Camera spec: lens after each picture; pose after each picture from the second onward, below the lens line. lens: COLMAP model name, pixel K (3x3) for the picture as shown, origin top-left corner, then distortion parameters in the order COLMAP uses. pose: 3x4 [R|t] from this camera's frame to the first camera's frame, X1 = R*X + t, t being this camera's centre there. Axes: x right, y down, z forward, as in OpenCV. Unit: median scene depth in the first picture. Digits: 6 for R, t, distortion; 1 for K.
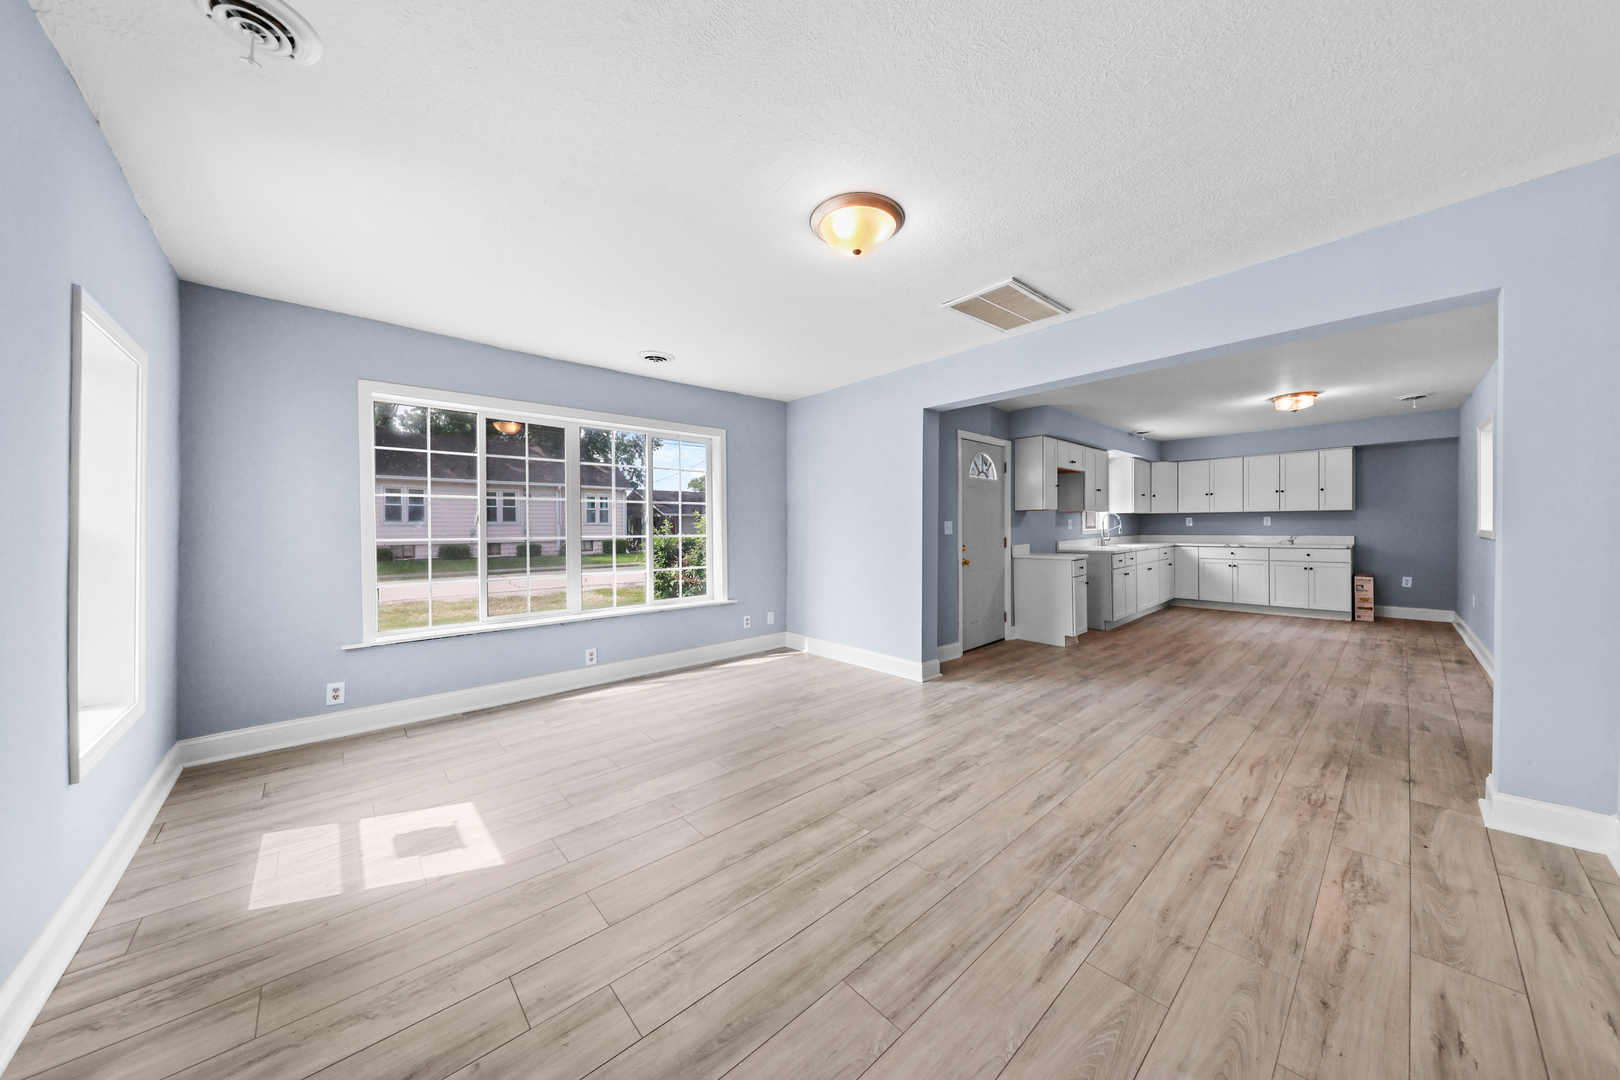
lens RADIAL K [[513.7, 0, 799.3], [0, 513.7, 529.7], [0, 0, 1]] dist [-0.013882, 0.000157]
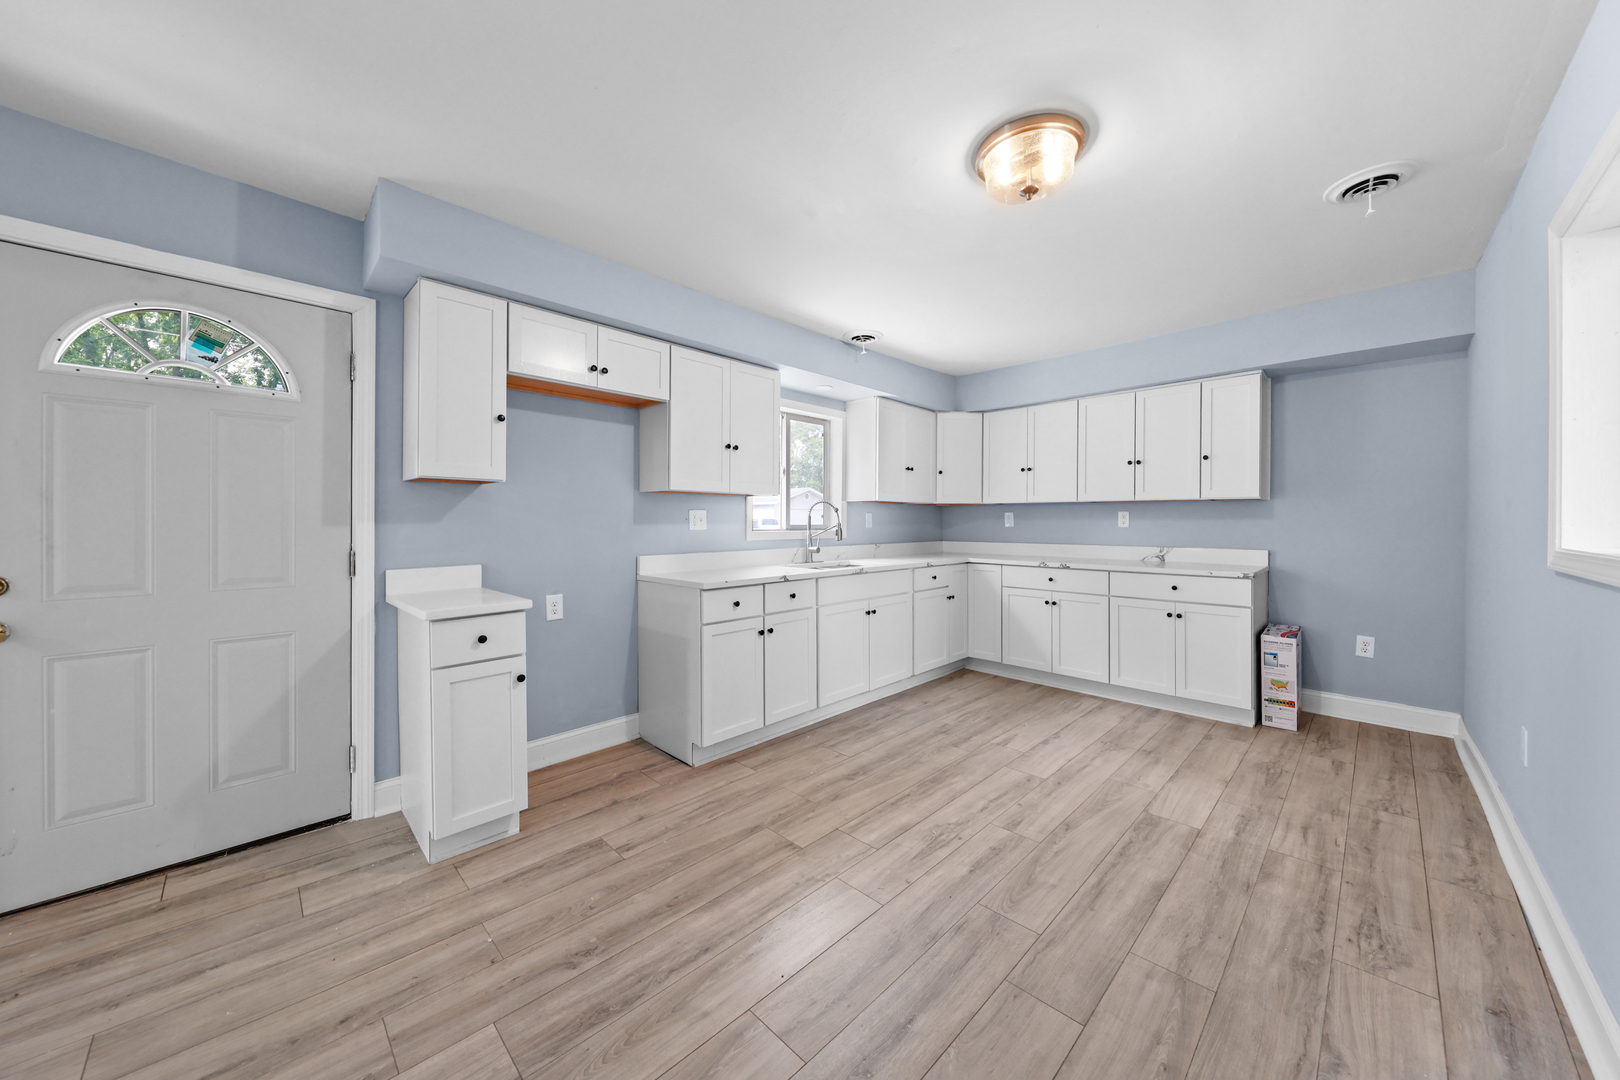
lens RADIAL K [[565.1, 0, 840.5], [0, 565.1, 520.8], [0, 0, 1]] dist [0.010855, -0.000465]
pose [[0.996503, 0.012806, 0.082576, 0.630223], [-0.011493, 0.999800, -0.016358, -0.002762], [-0.082769, 0.015352, 0.996451, 0.472495]]
